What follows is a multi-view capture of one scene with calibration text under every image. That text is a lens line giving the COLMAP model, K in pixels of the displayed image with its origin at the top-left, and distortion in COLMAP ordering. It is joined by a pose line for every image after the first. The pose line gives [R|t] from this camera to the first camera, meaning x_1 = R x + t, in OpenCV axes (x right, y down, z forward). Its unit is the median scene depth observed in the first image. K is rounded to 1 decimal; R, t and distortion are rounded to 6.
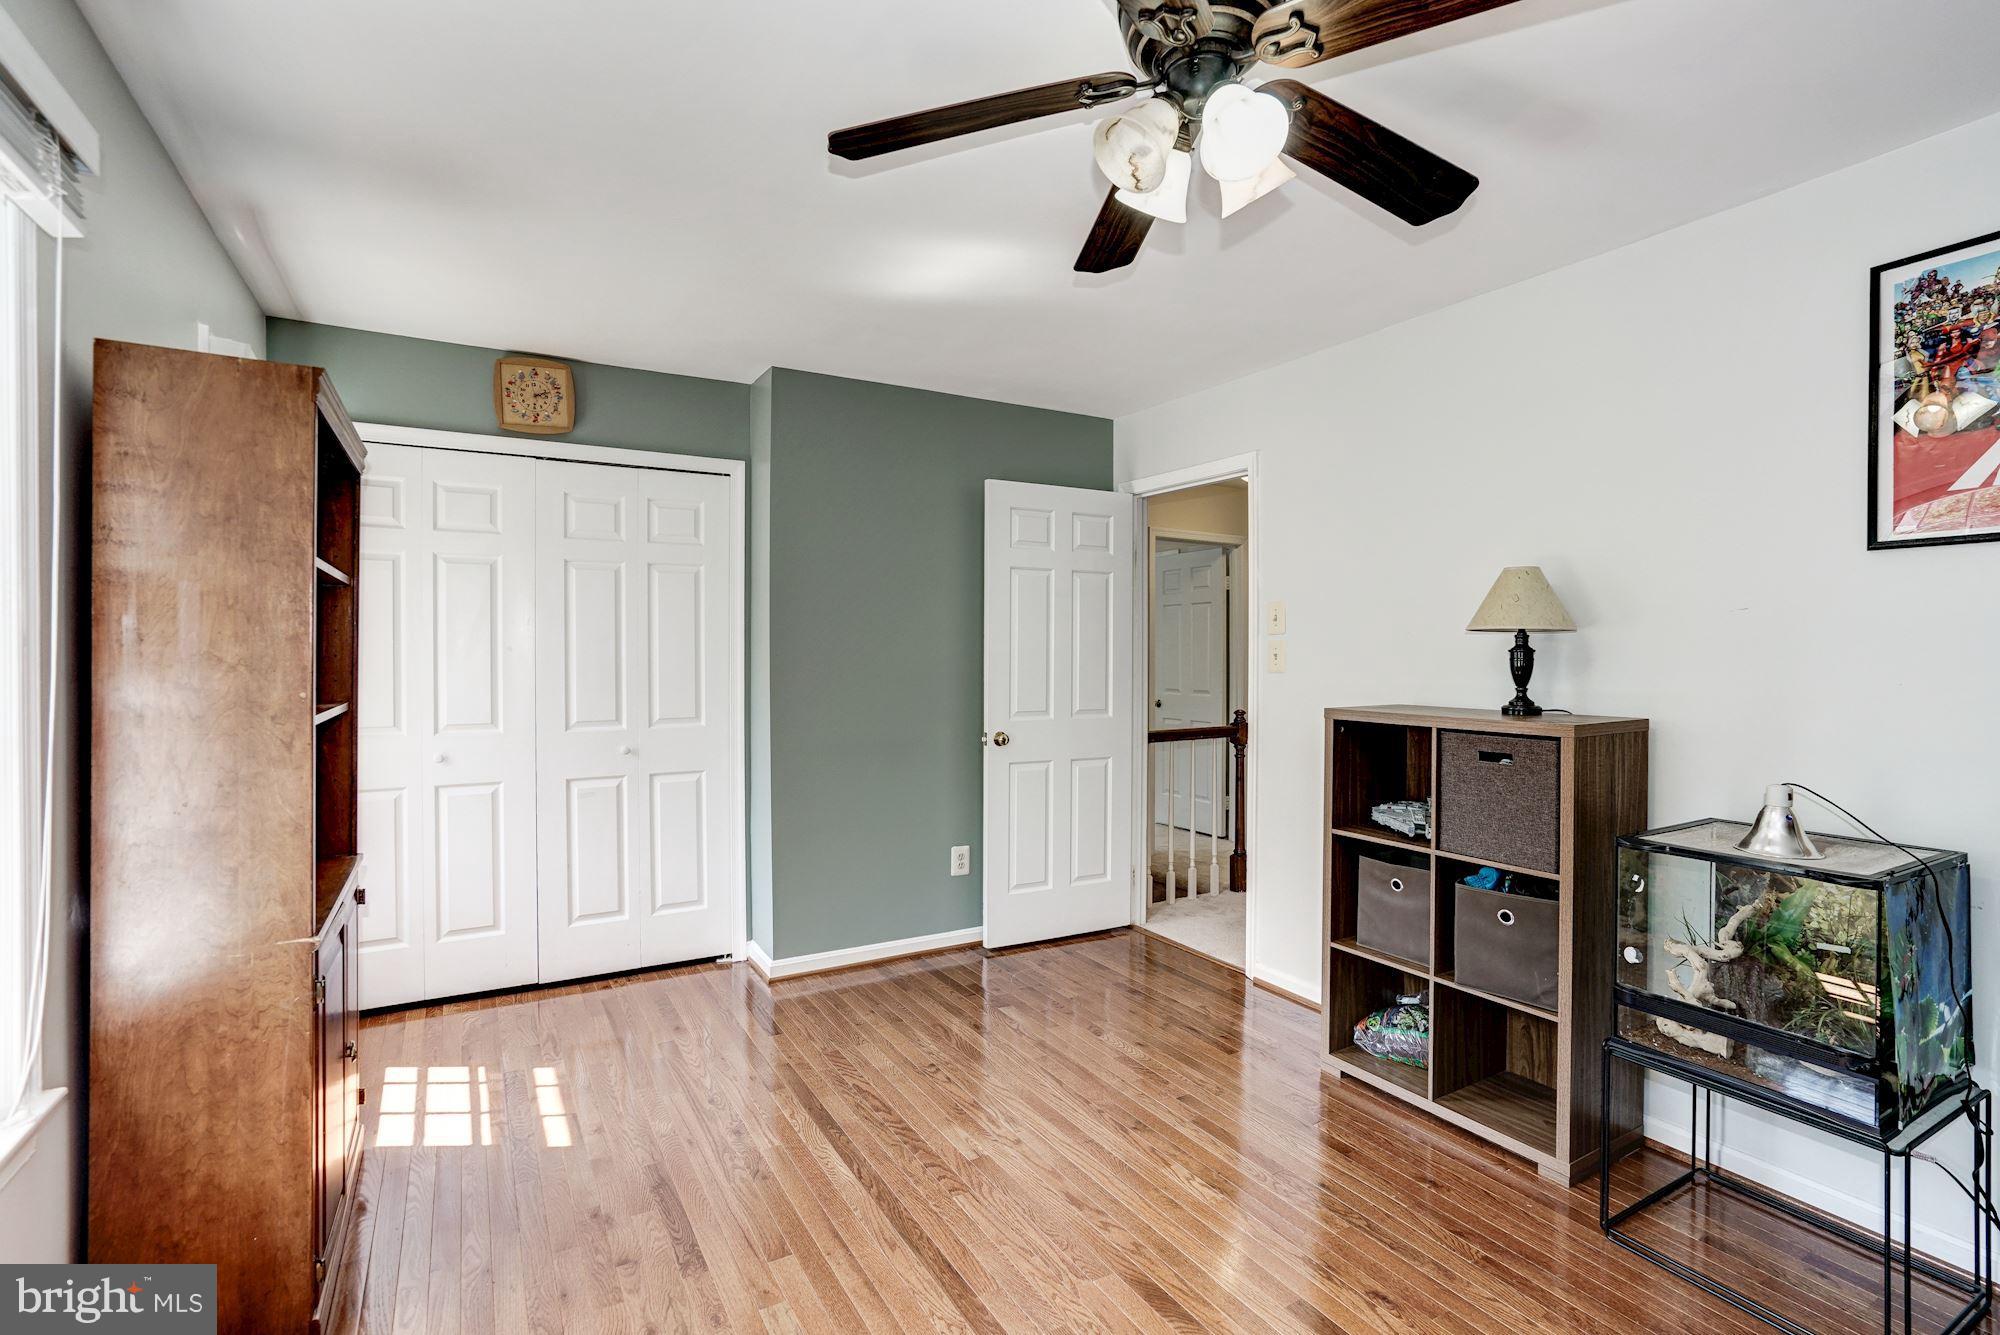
lens RADIAL K [[929.8, 0, 1001.0], [0, 929.8, 669.9], [0, 0, 1]] dist [-0.015048, 0.001455]
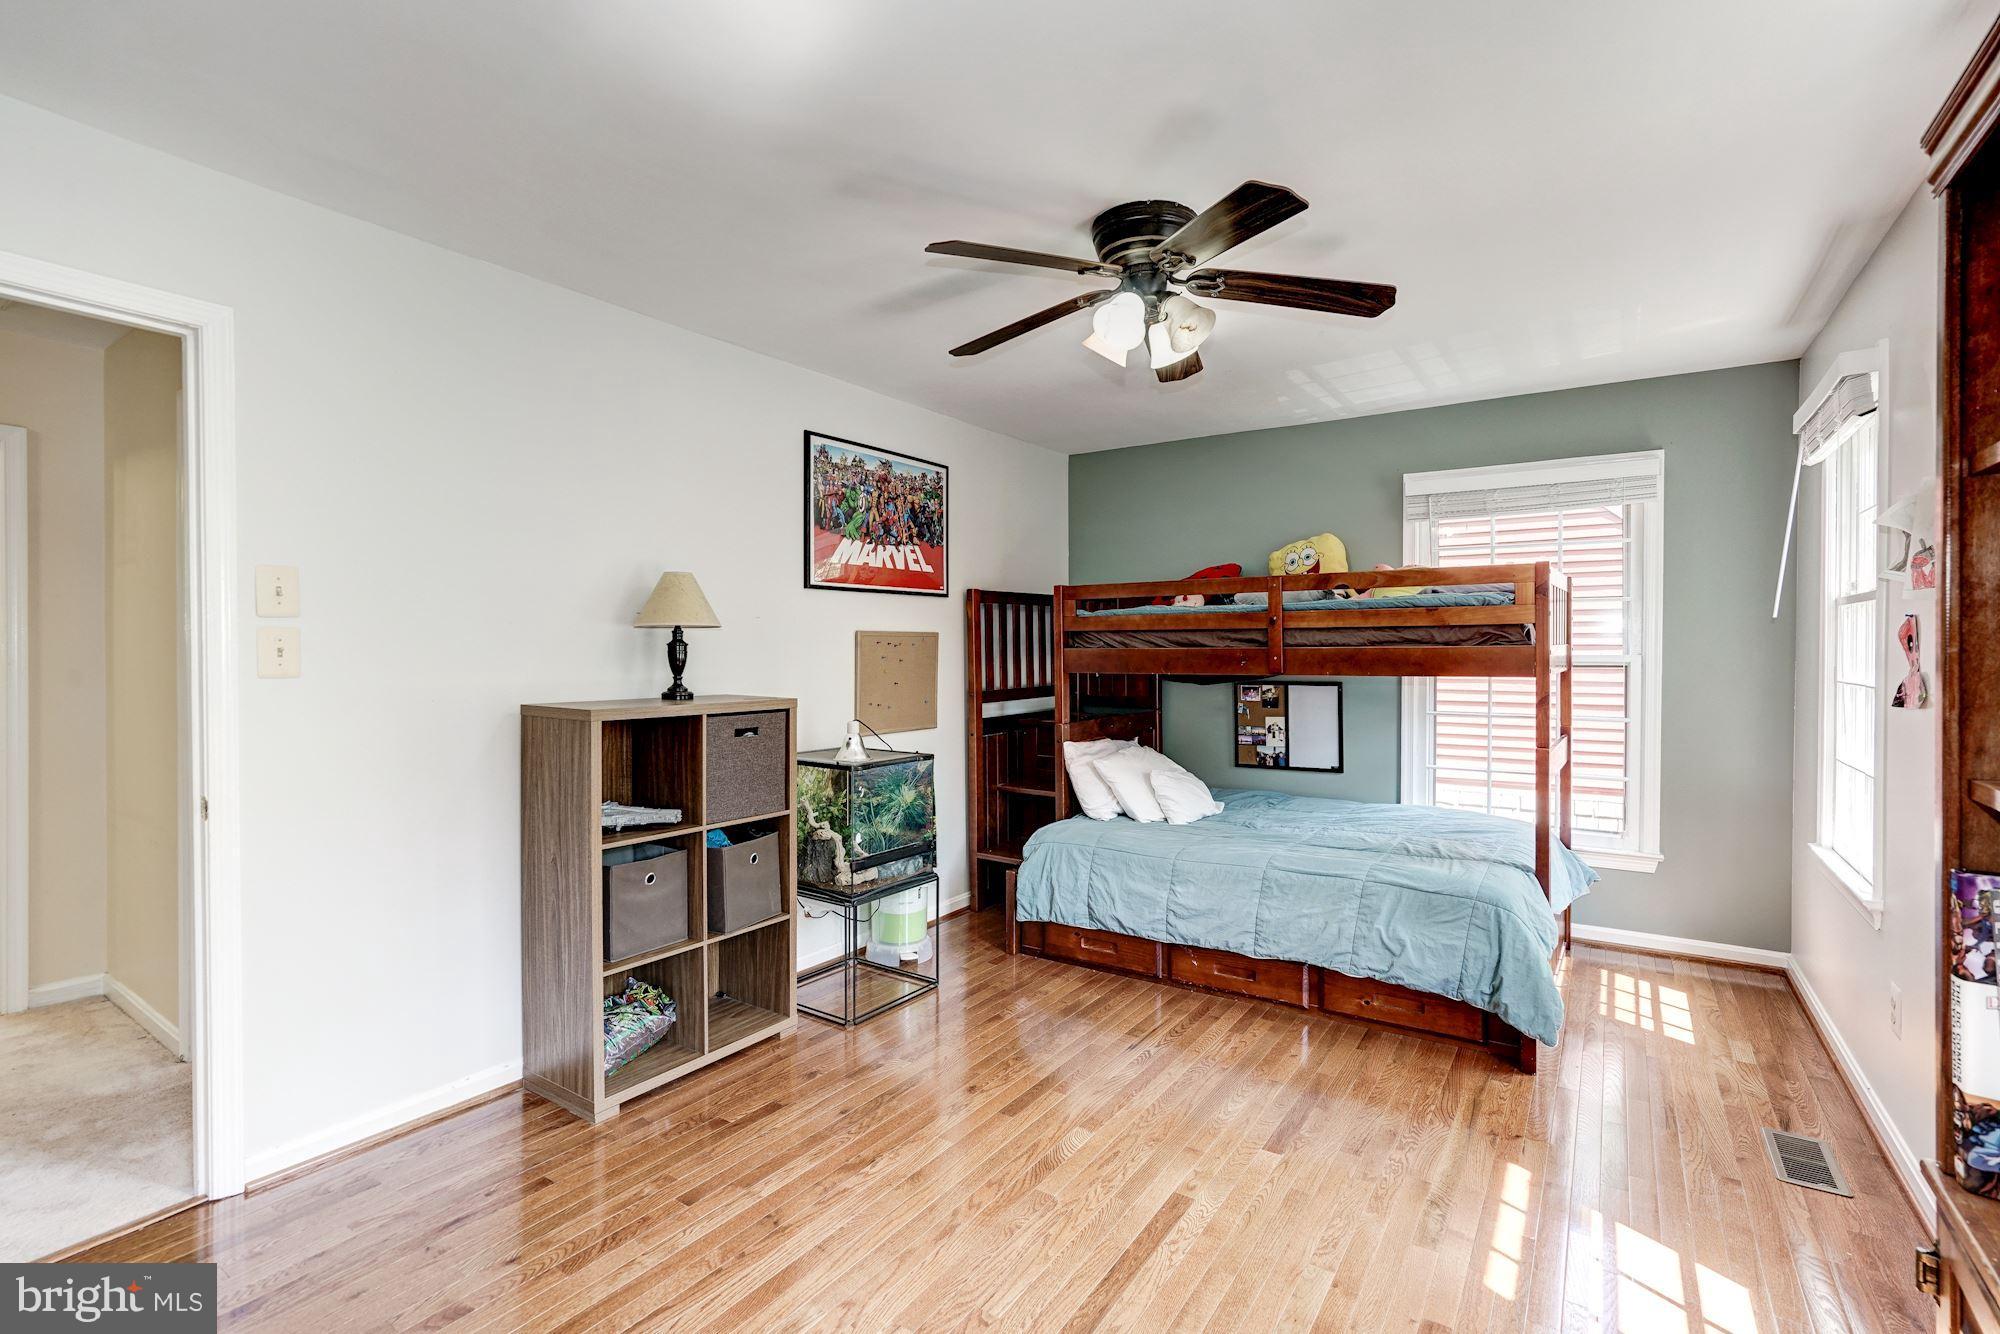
lens RADIAL K [[929.8, 0, 996.3], [0, 929.8, 649.2], [0, 0, 1]] dist [-0.015048, 0.001455]
pose [[-0.433537, -0.012659, 0.901047, -0.679587], [0.004281, 0.999861, 0.016107, -0.032454], [-0.901126, 0.010840, -0.433423, 1.172680]]
